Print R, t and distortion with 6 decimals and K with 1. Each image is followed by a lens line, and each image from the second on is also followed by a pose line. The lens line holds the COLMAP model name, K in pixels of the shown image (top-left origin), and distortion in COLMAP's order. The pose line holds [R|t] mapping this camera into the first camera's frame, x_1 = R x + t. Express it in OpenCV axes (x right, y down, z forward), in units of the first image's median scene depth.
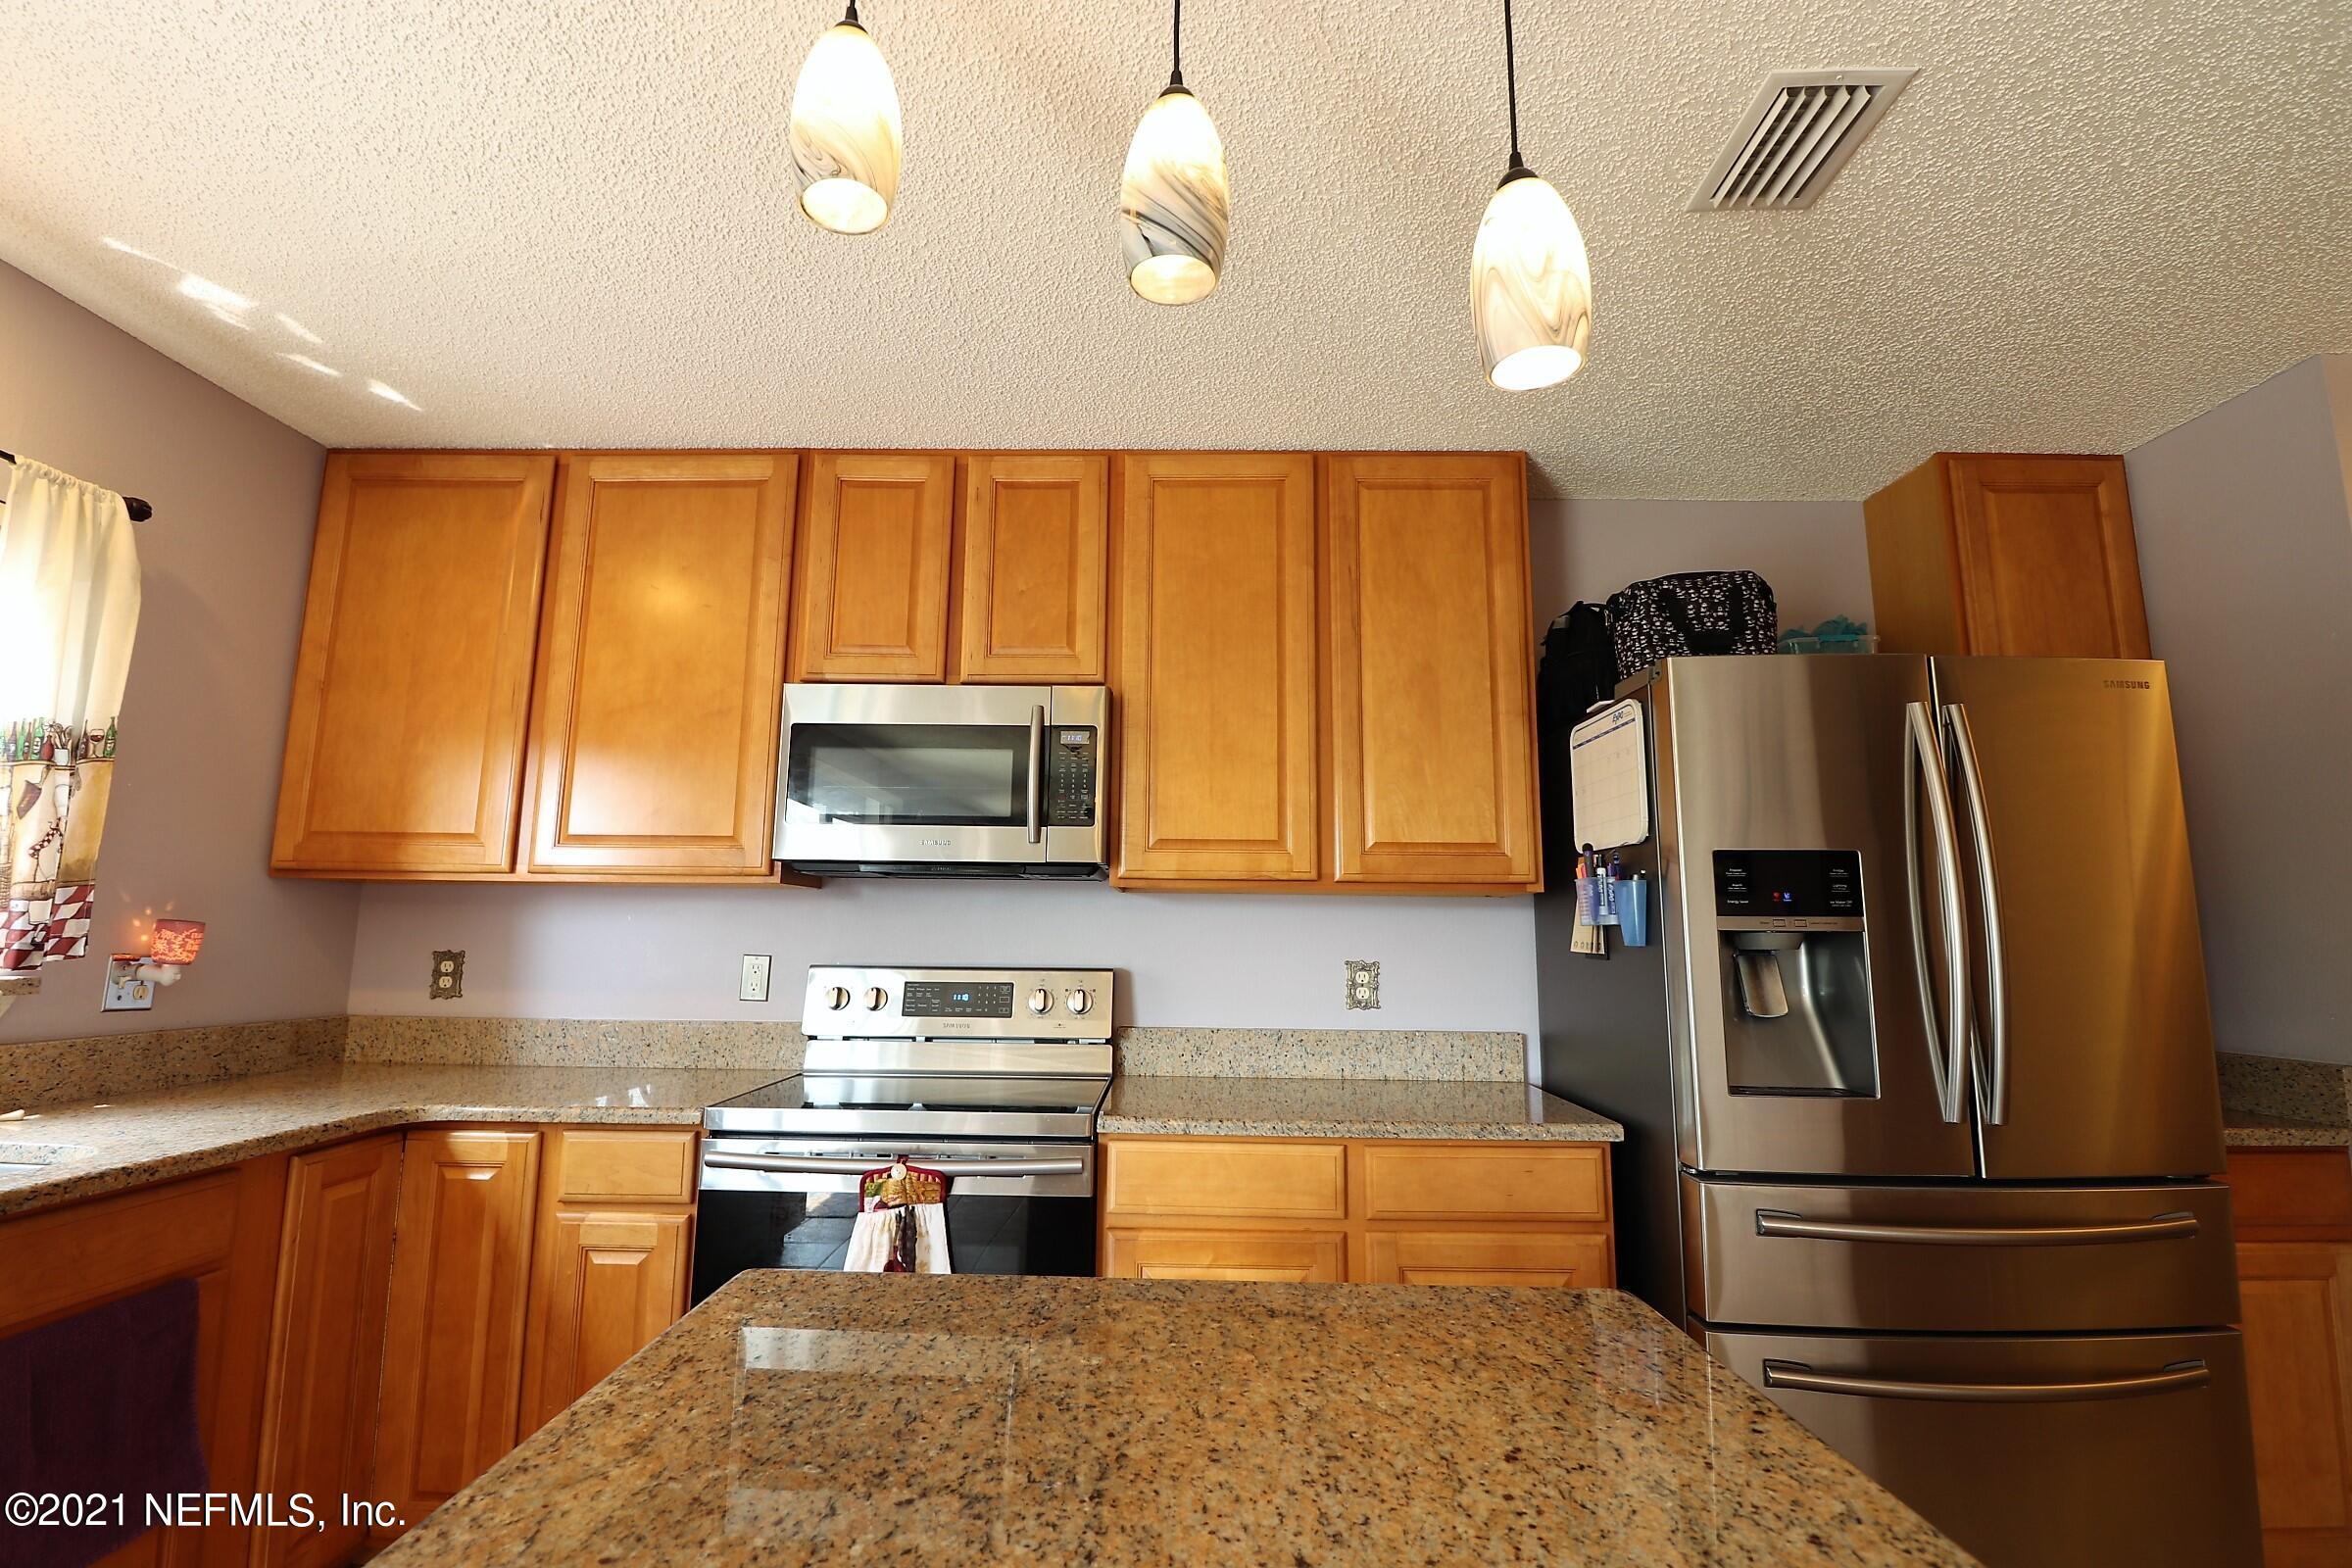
lens RADIAL K [[1105.5, 0, 1161.6], [0, 1105.5, 762.7], [0, 0, 1]] dist [-0.010673, -0.002112]
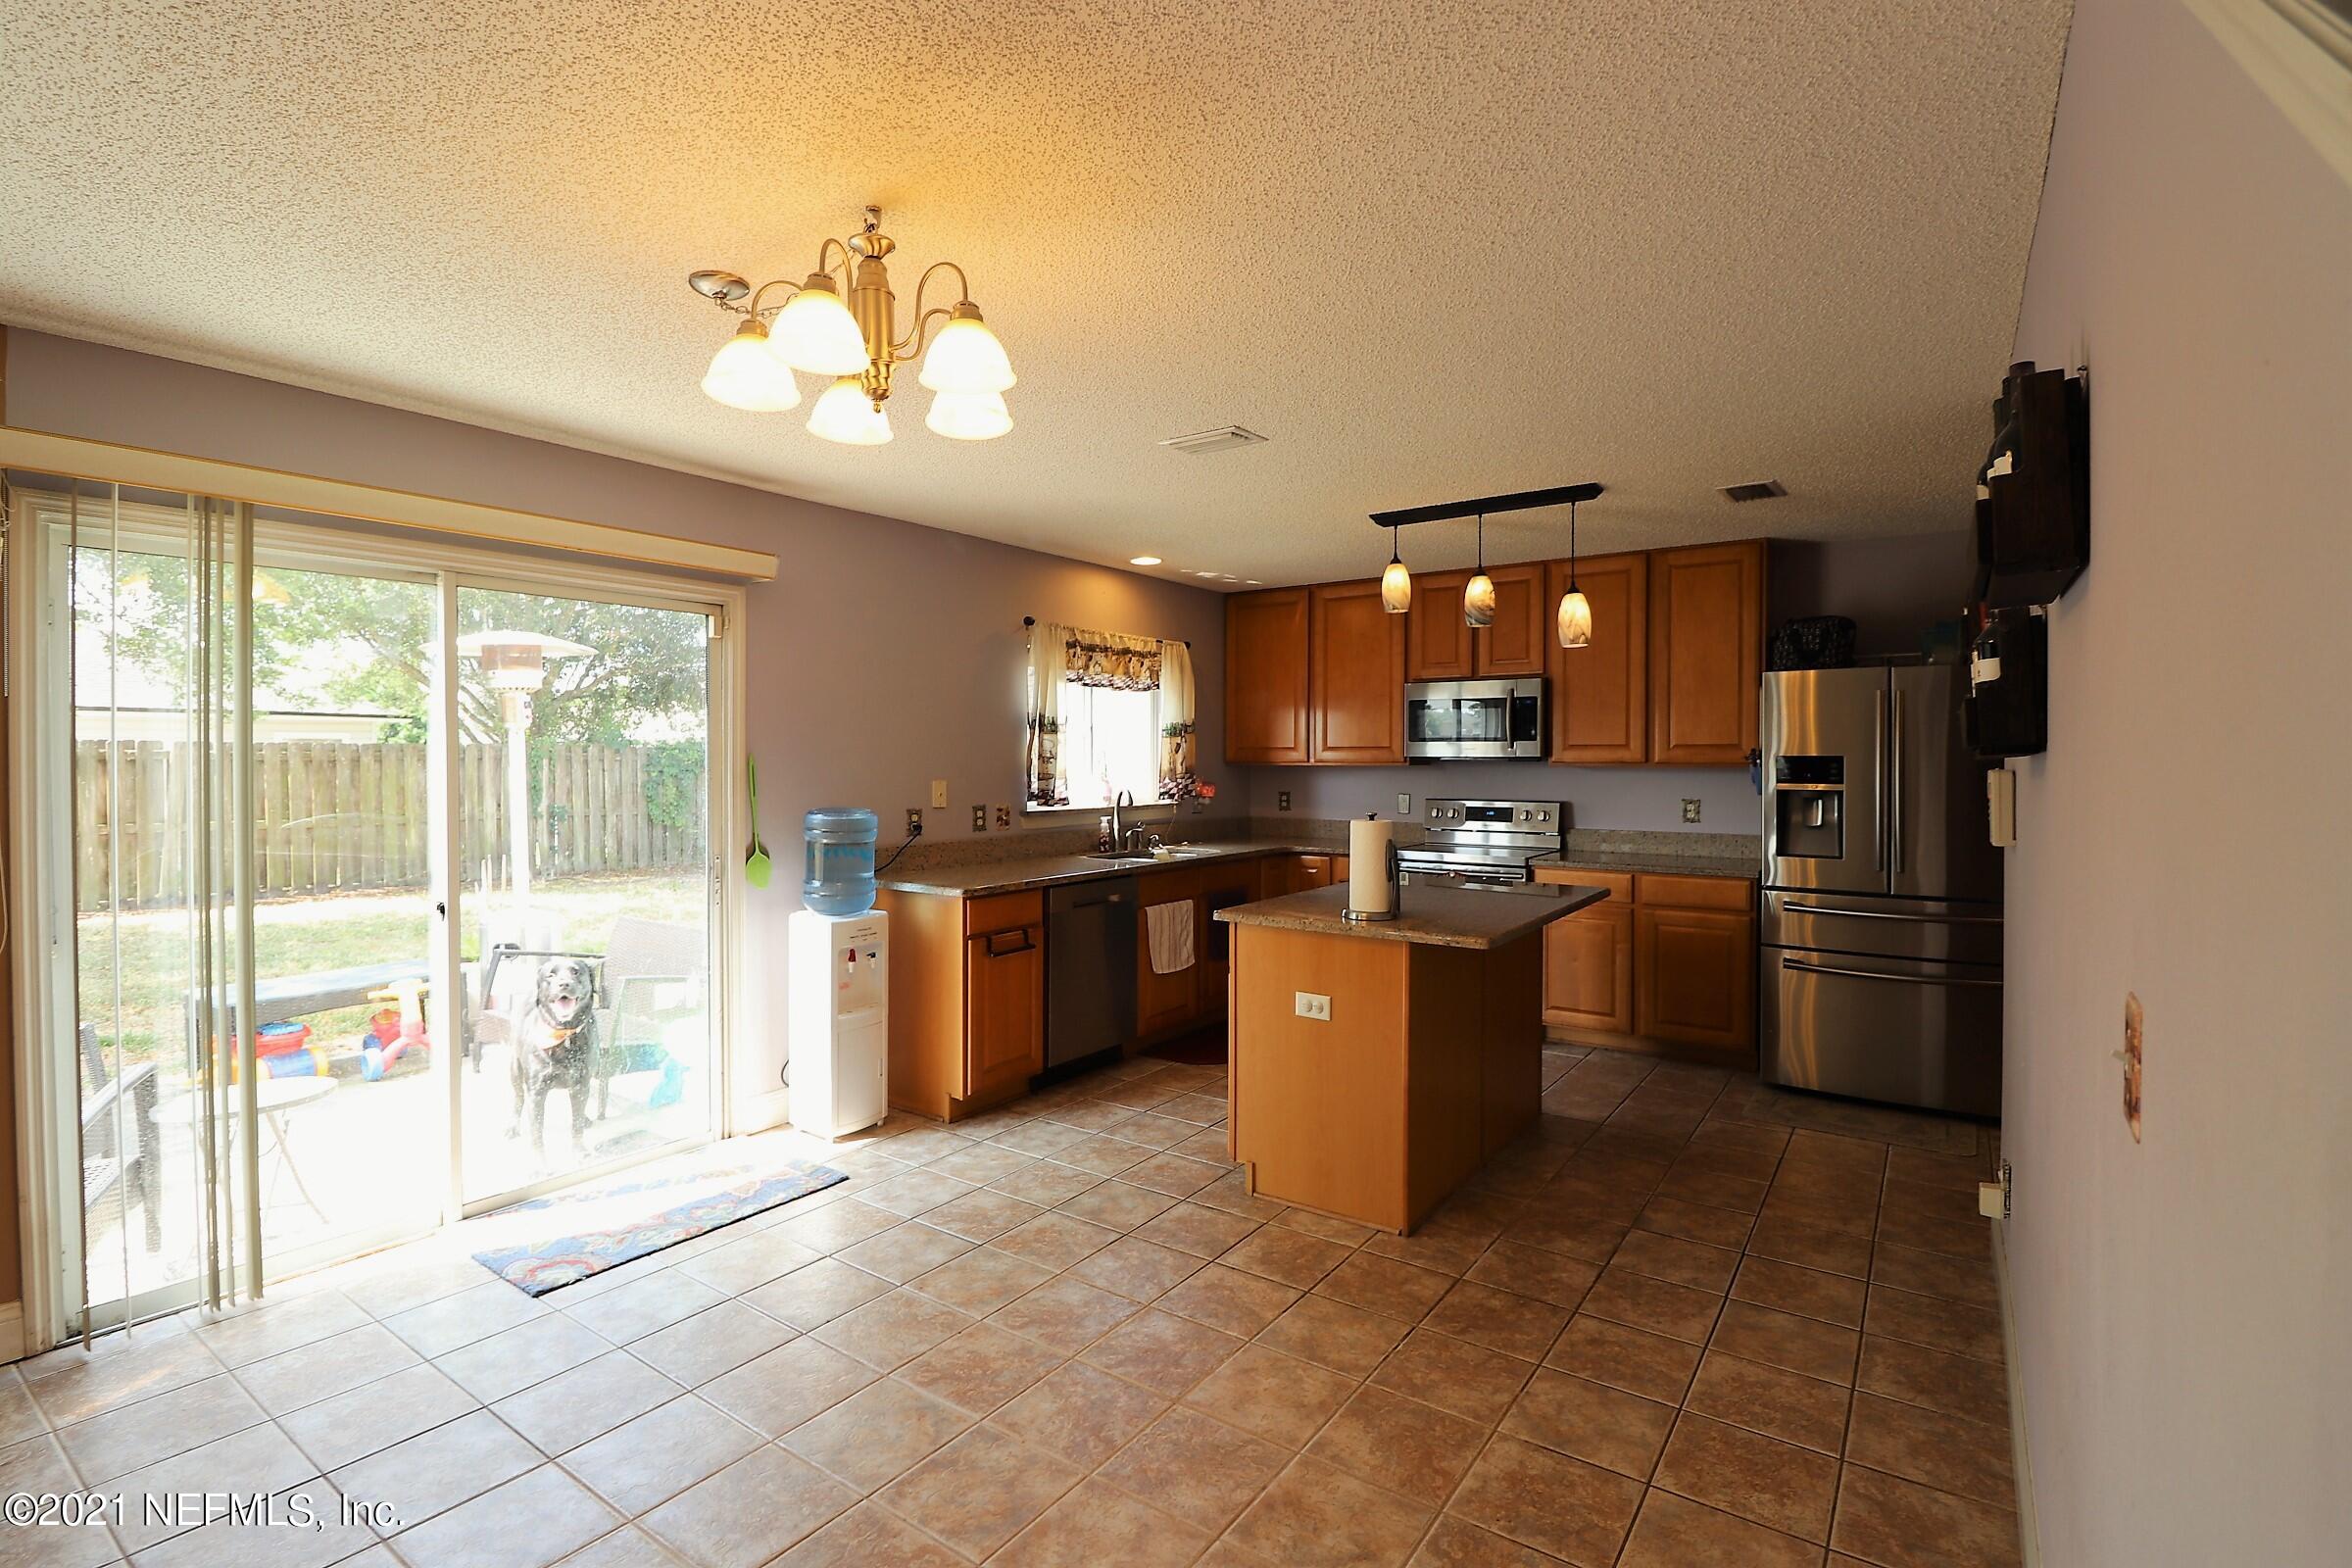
lens RADIAL K [[1105.5, 0, 1157.1], [0, 1105.5, 775.6], [0, 0, 1]] dist [-0.010673, -0.002112]
pose [[0.821572, -0.002281, -0.570100, 0.568134], [0.097769, 0.985741, 0.136951, -0.249525], [0.561659, -0.168253, 0.810080, -1.249876]]
